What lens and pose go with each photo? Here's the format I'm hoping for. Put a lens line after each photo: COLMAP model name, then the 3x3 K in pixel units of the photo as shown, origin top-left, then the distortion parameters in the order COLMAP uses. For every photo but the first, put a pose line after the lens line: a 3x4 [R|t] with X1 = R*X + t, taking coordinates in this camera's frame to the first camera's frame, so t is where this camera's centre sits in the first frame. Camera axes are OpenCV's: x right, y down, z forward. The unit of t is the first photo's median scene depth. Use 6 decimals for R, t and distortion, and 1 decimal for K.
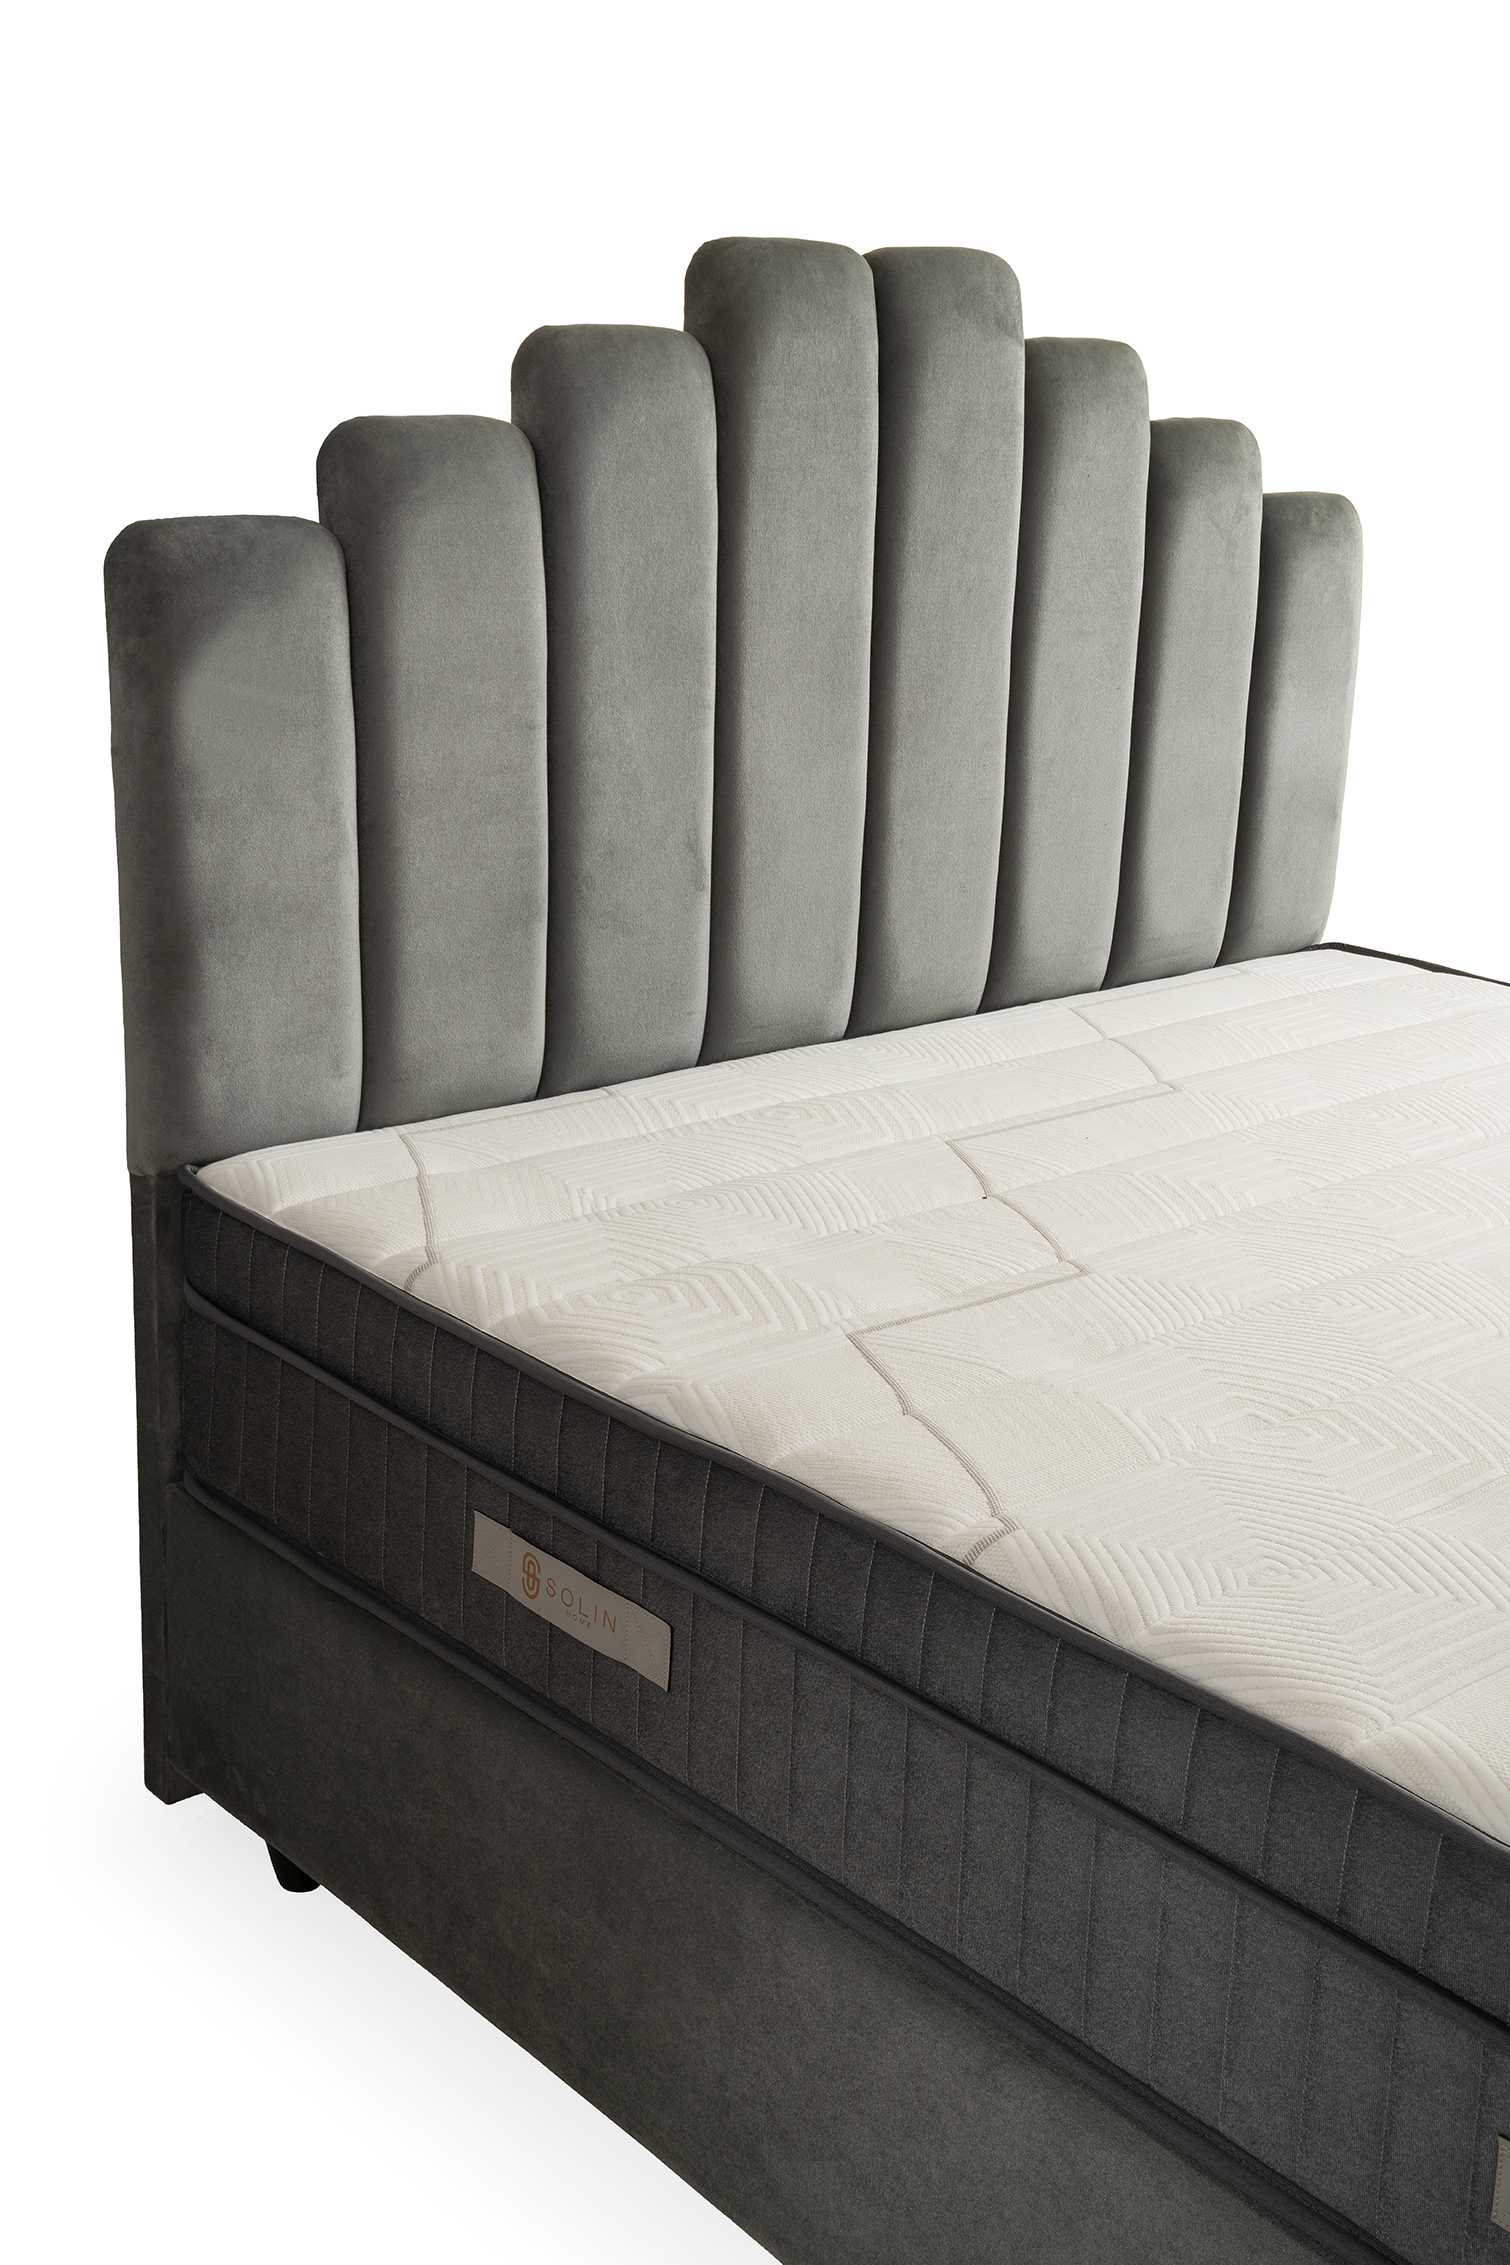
lens RADIAL K [[2703.6, 0, 755.0], [0, 2703.6, 1132.5], [0, 0, 1]] dist [0.114744, 0.030842]
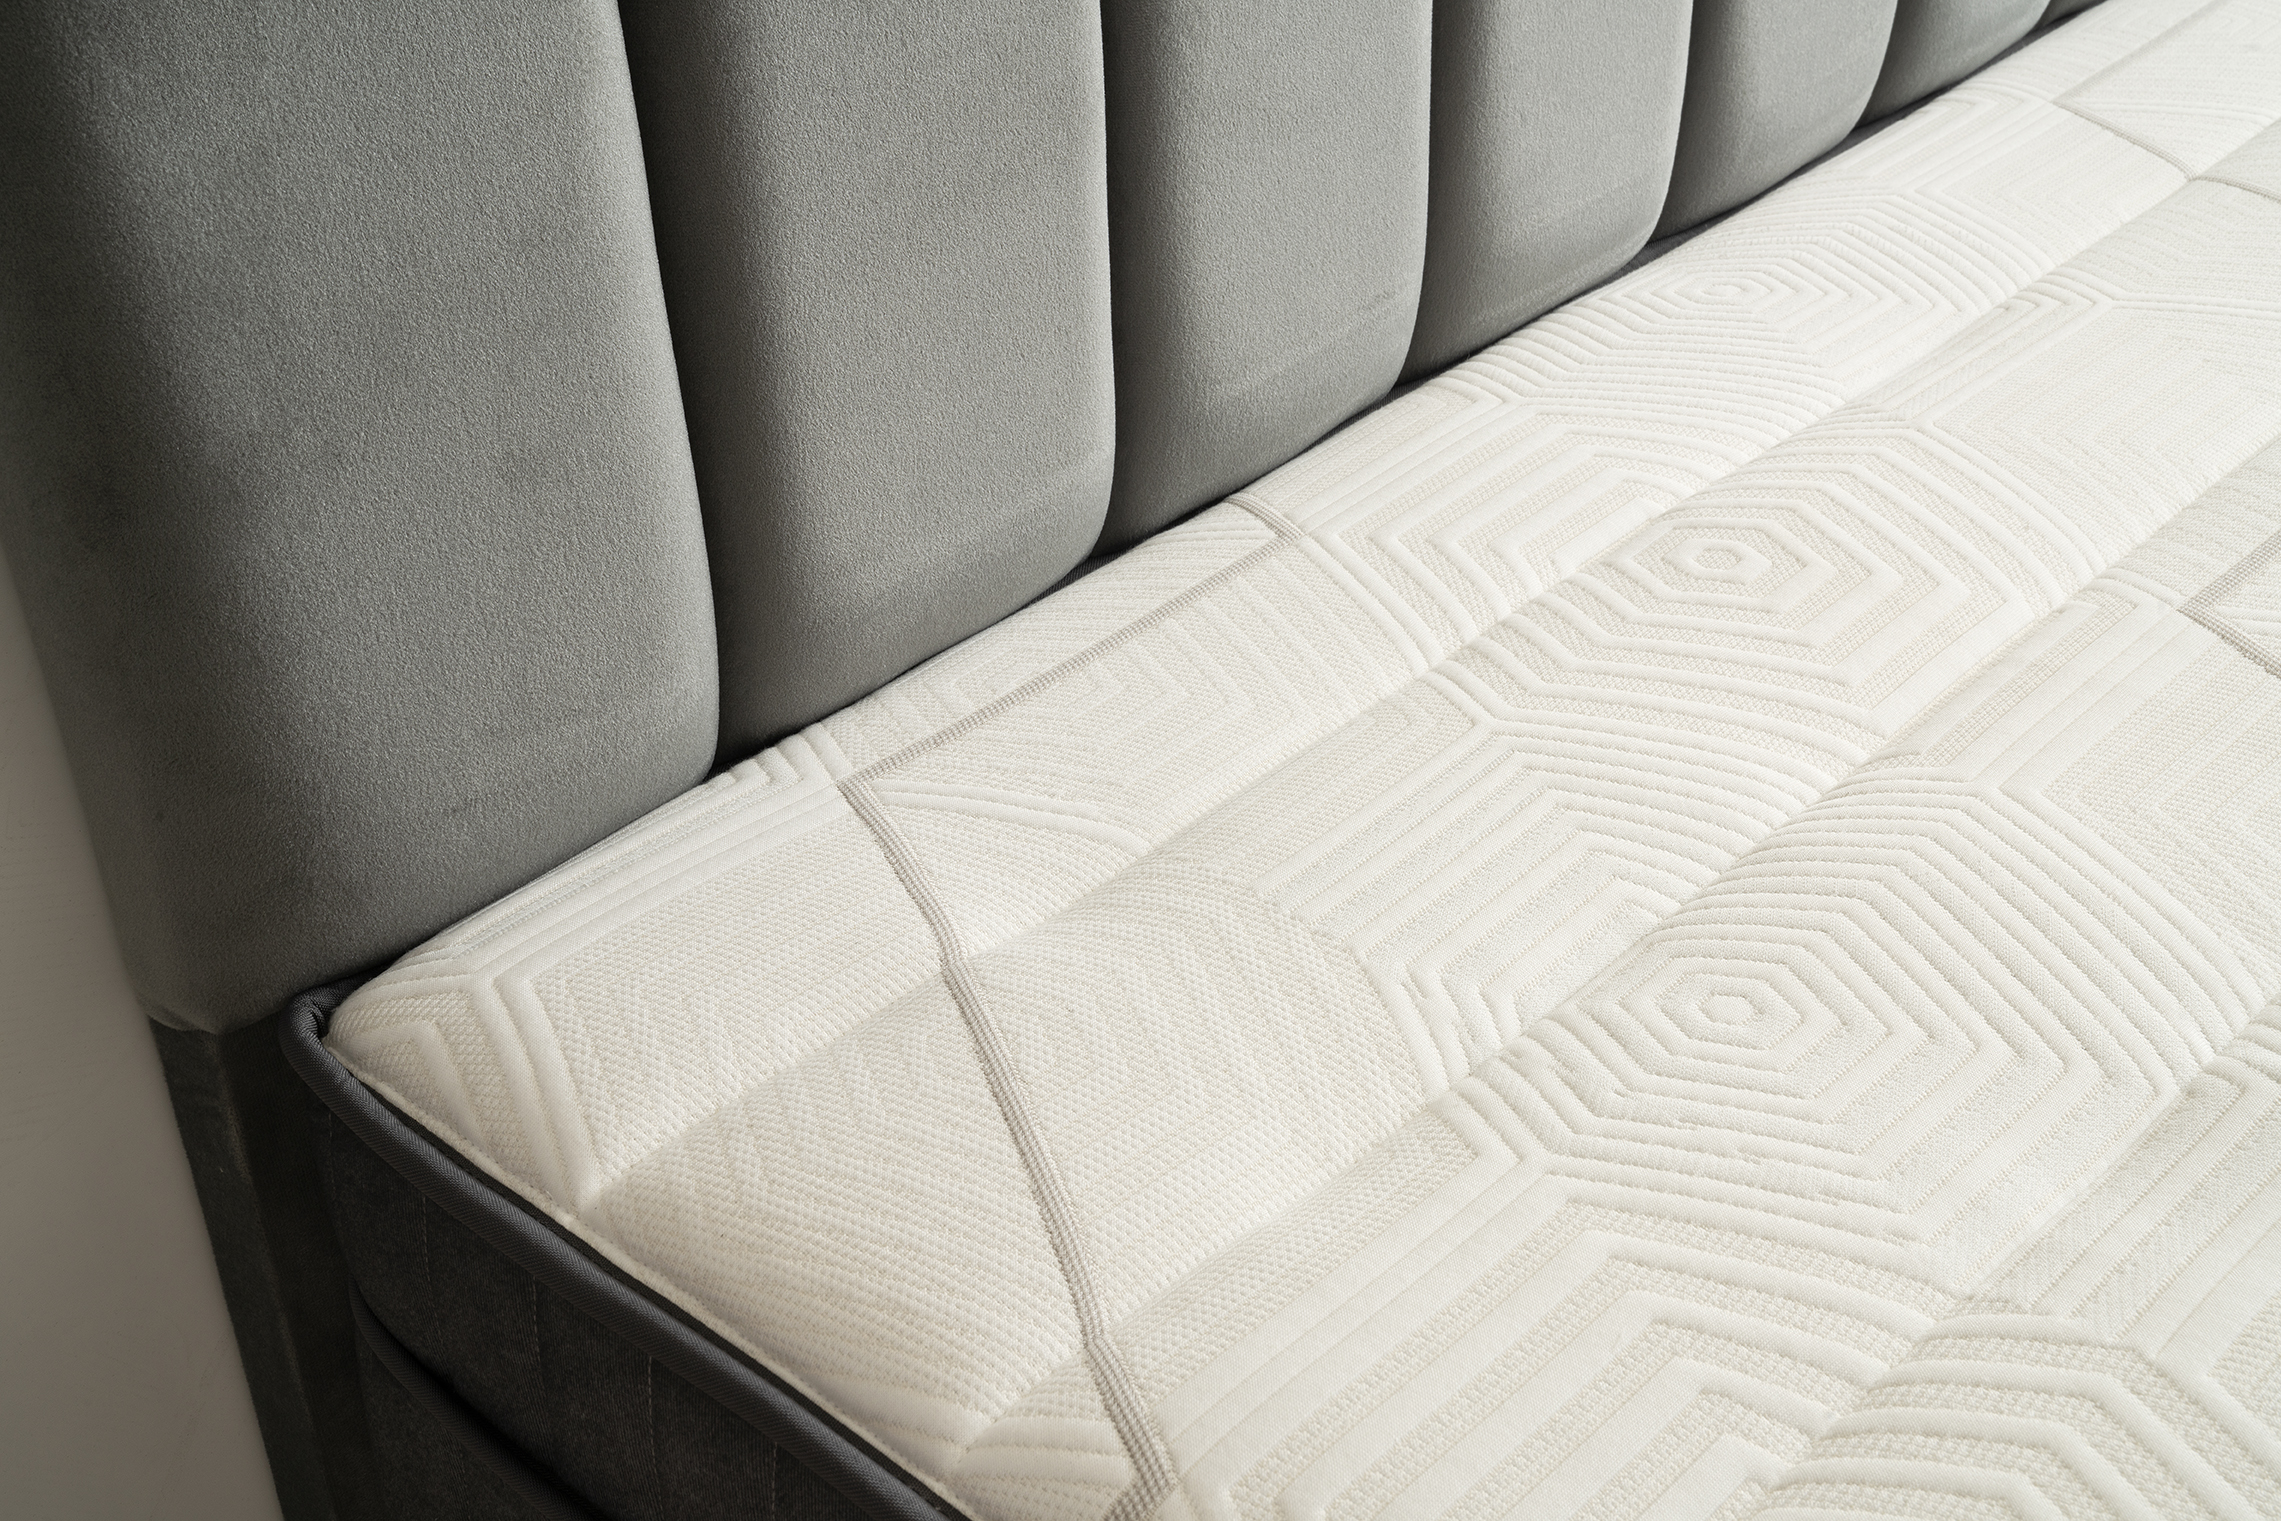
lens RADIAL K [[2722.7, 0, 1140.5], [0, 2722.7, 760.5], [0, 0, 1]] dist [0.114744, 0.030842]
pose [[0.990281, -0.124871, 0.061251, -0.104793], [0.104263, 0.957958, 0.267292, -0.095765], [-0.092053, -0.258308, 0.961667, 0.579263]]
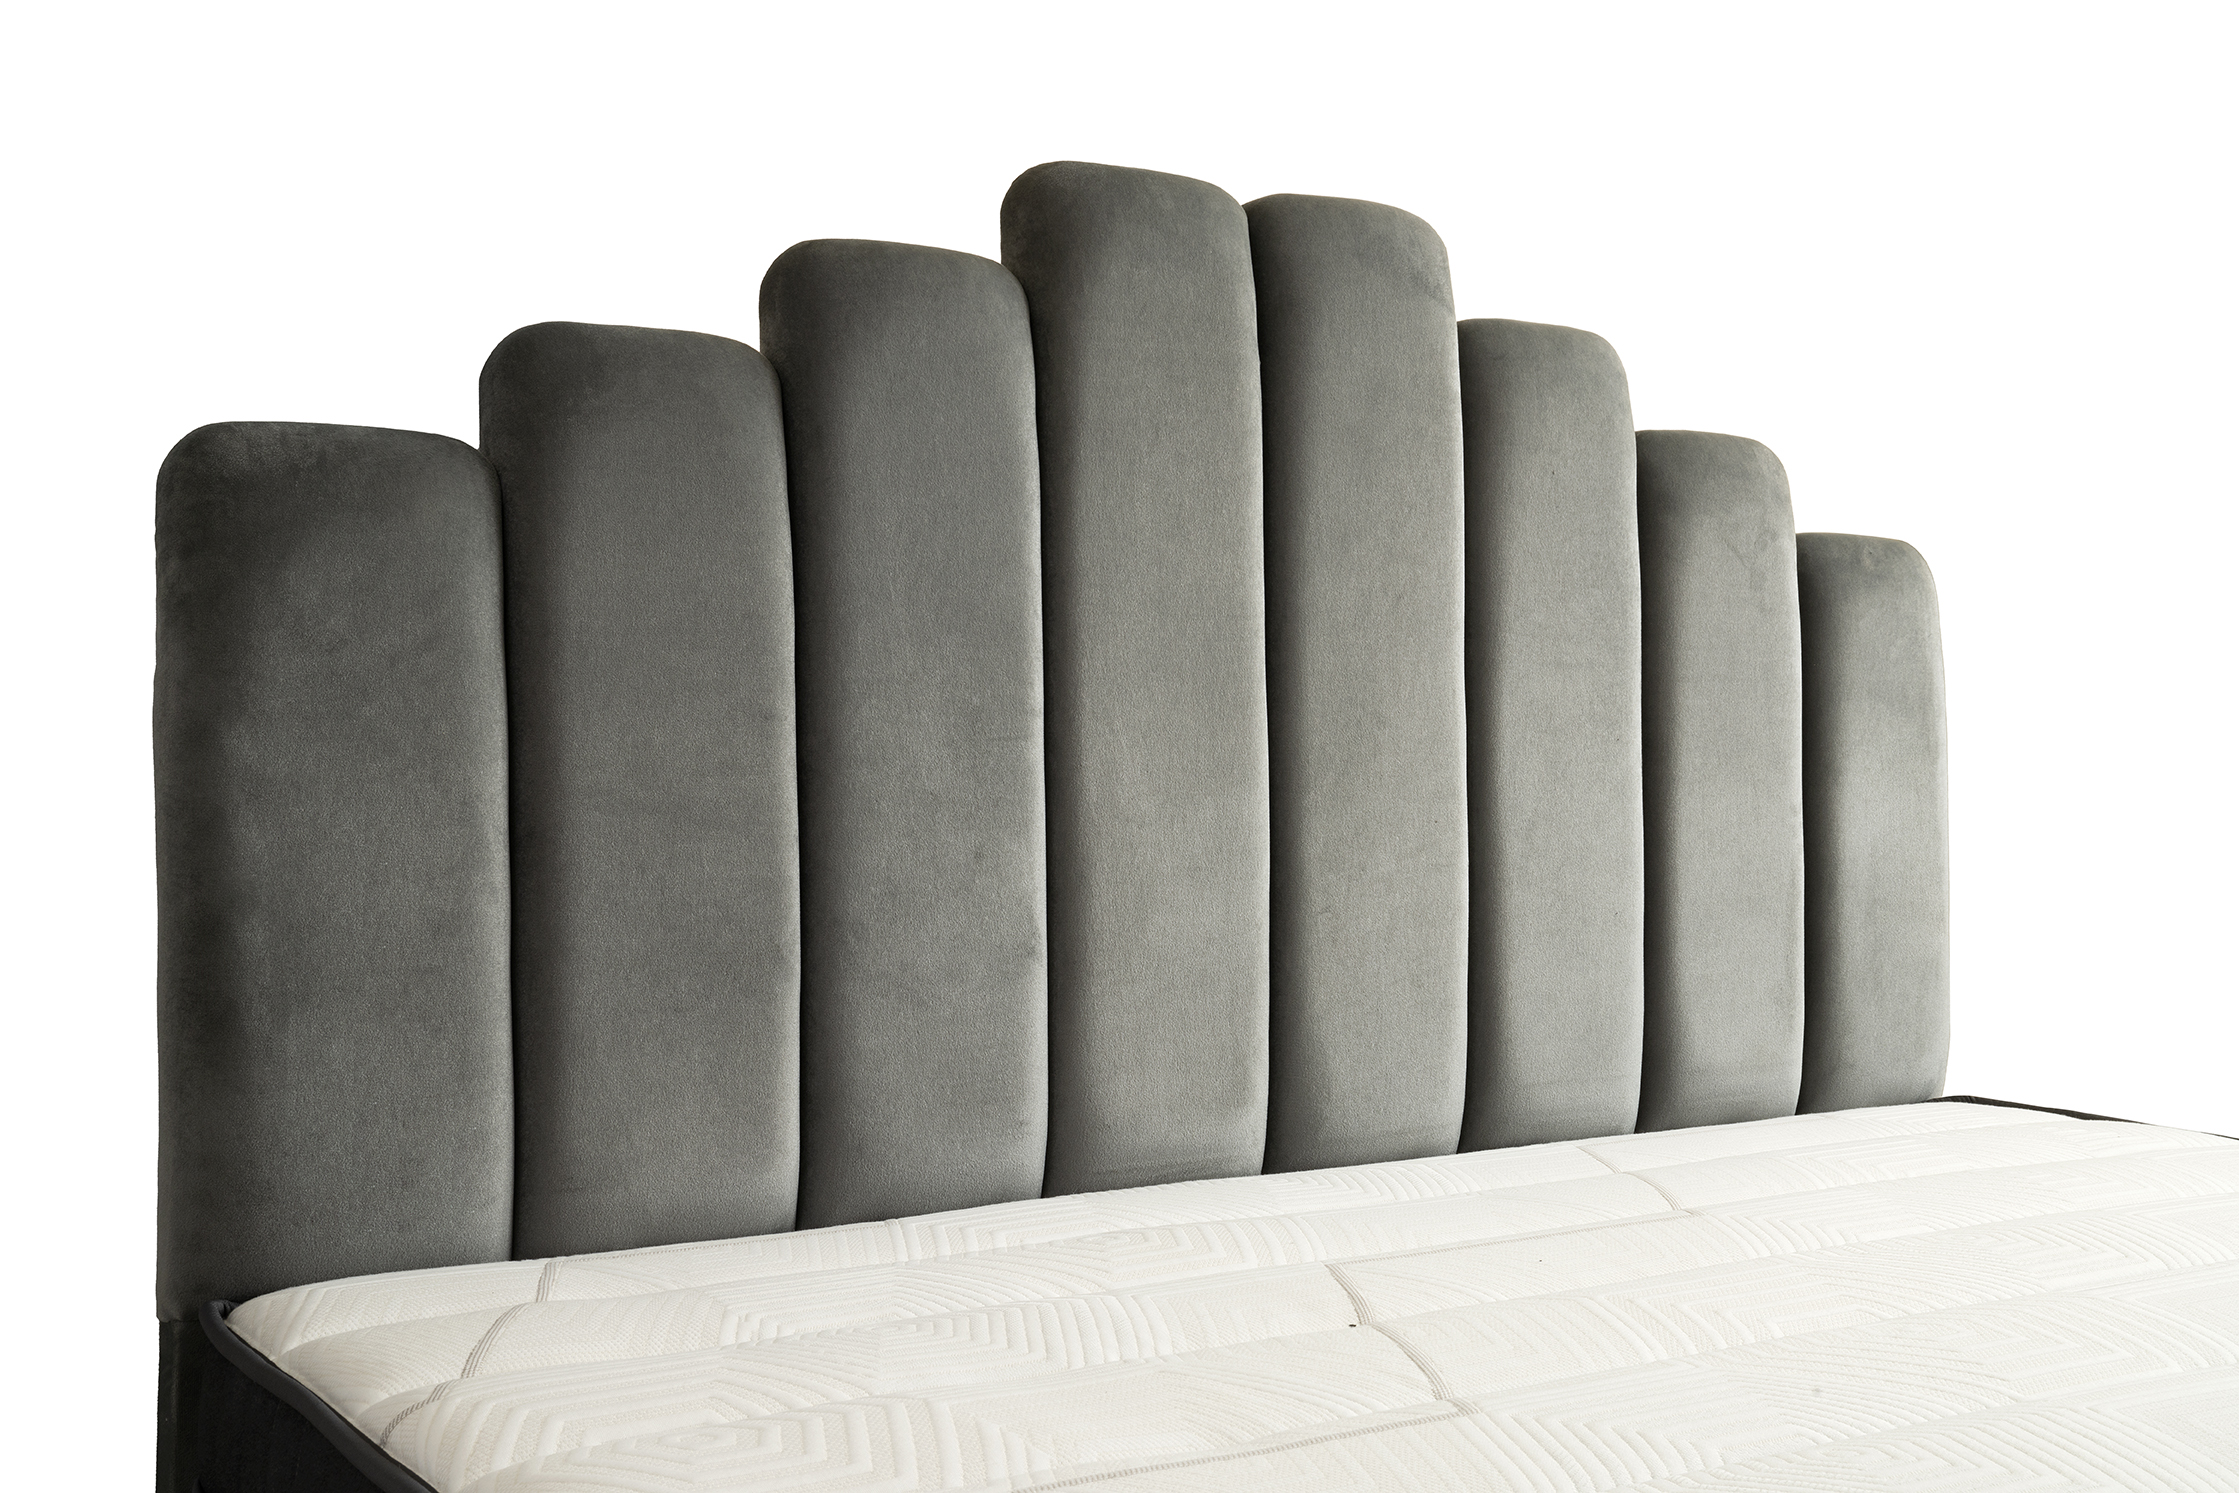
lens RADIAL K [[2525.2, 0, 1119.5], [0, 2525.2, 746.5], [0, 0, 1]] dist [0.017487, 0.293312]
pose [[0.989530, -0.041442, -0.138247, 0.105714], [-0.001268, 0.955354, -0.295460, 0.062941], [0.144319, 0.292542, 0.945299, 0.332402]]
